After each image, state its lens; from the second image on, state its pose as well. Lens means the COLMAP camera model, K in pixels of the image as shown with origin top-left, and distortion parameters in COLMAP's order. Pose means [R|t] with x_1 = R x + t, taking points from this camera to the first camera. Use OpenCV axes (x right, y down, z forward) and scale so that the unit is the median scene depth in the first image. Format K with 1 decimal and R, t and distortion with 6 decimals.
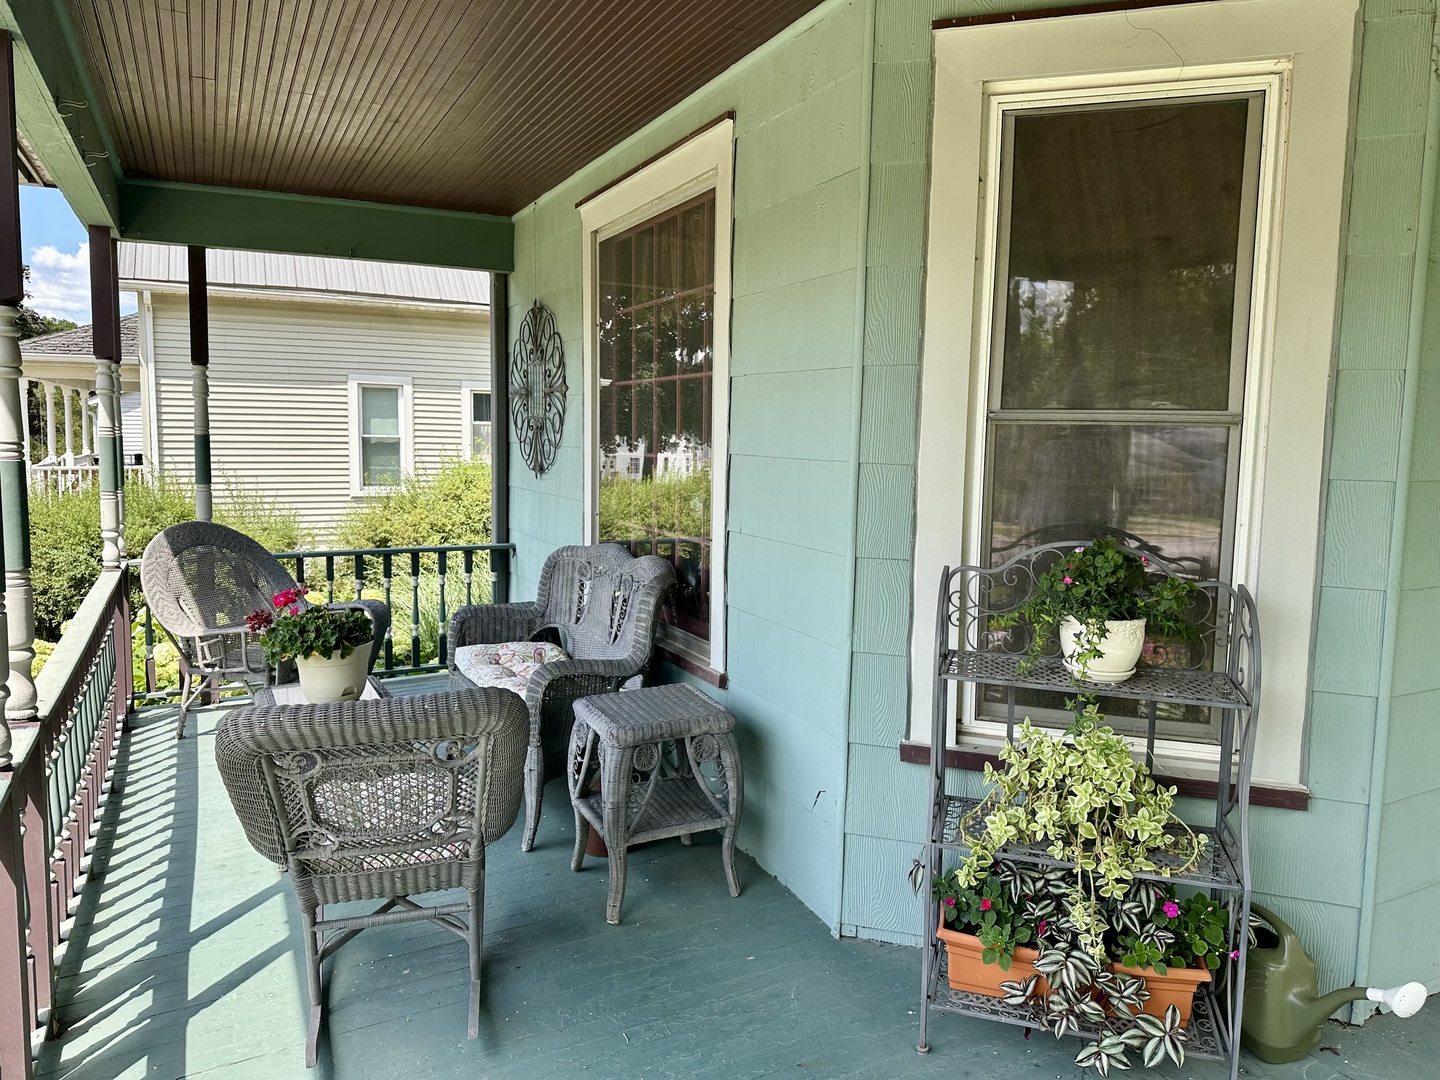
lens RADIAL K [[994.3, 0, 783.4], [0, 994.3, 522.2], [0, 0, 1]] dist [0.034719, -0.050548]
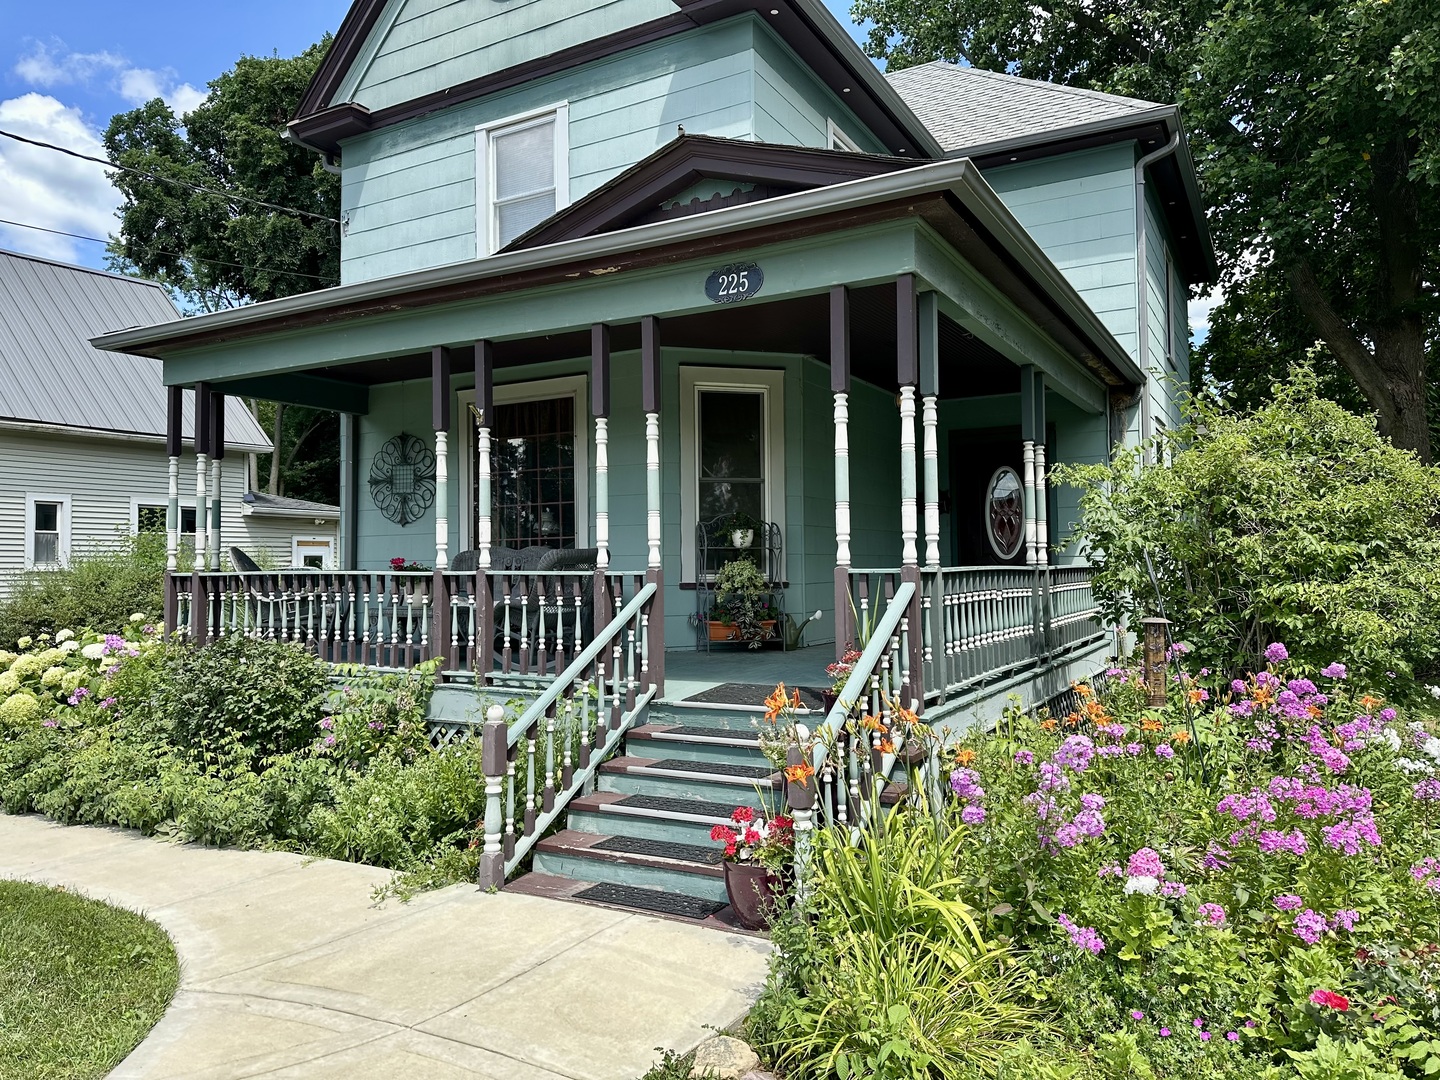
lens RADIAL K [[972.8, 0, 717.1], [0, 972.8, 529.6], [0, 0, 1]] dist [0.050542, -0.055207]
pose [[0.855821, -0.005725, 0.517241, -1.651943], [0.071392, 0.991677, -0.107149, 0.478643], [-0.512322, 0.128627, 0.849106, -2.039555]]
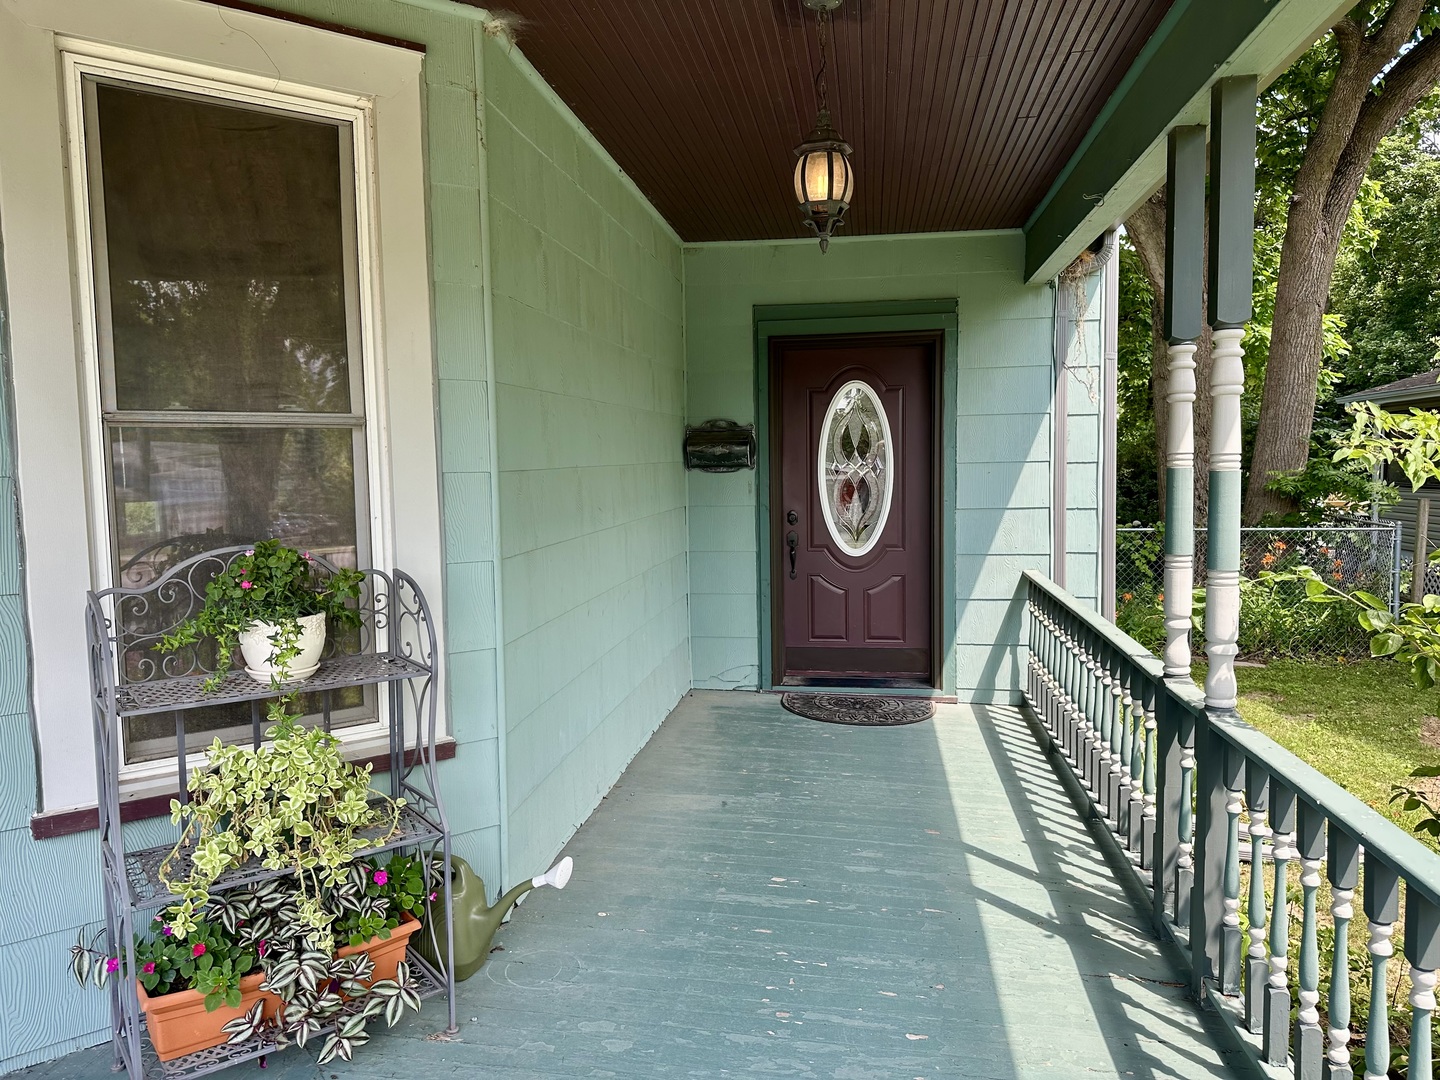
lens RADIAL K [[972.8, 0, 717.1], [0, 972.8, 529.6], [0, 0, 1]] dist [0.050542, -0.055207]
pose [[0.598031, -0.088120, 0.796614, -0.198393], [0.099212, 0.994432, 0.035522, 0.016691], [-0.795308, 0.057791, 0.603444, 0.061745]]
